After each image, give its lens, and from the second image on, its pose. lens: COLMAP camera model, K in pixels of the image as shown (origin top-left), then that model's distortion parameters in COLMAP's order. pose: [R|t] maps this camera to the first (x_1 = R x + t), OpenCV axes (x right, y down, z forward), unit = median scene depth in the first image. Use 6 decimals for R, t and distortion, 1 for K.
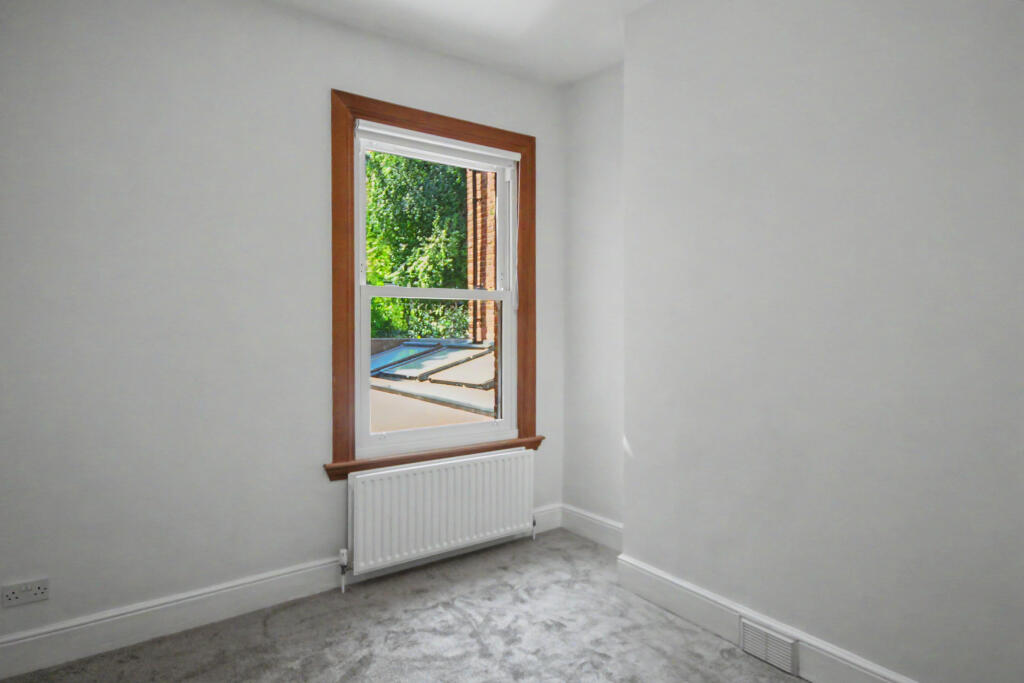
lens RADIAL K [[548.8, 0, 515.3], [0, 548.8, 338.2], [0, 0, 1]] dist [0.005438, -0.001707]
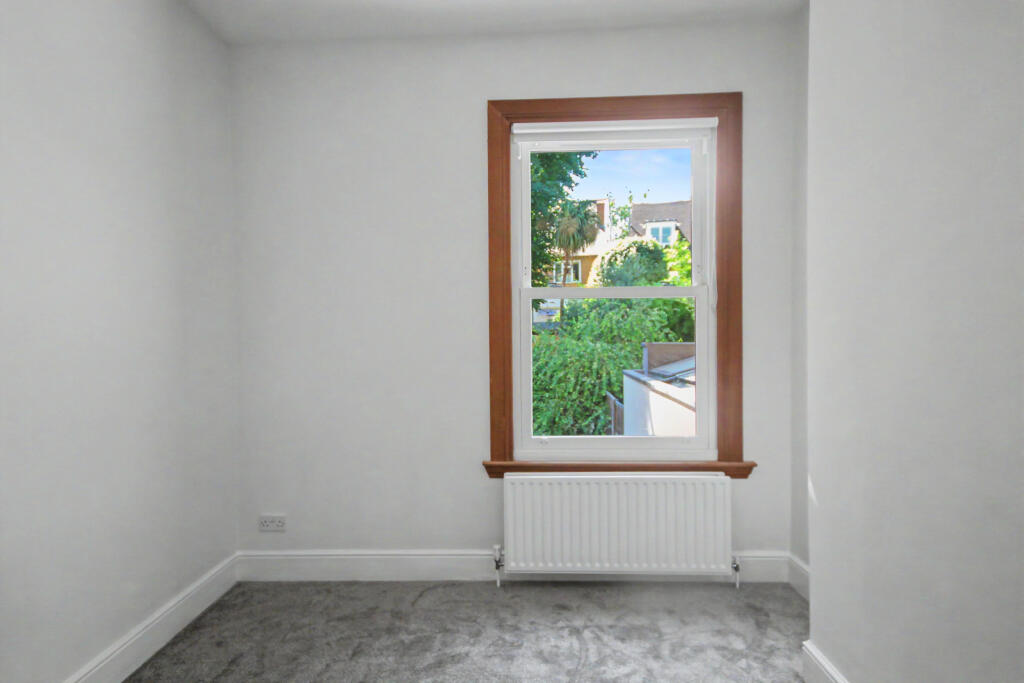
lens RADIAL K [[548.8, 0, 512.0], [0, 548.8, 340.2], [0, 0, 1]] dist [0.005438, -0.001707]
pose [[0.799234, 0.007167, -0.600978, 0.326496], [-0.000059, 0.999930, 0.011845, -0.013952], [0.601021, -0.009432, 0.799178, 0.192291]]
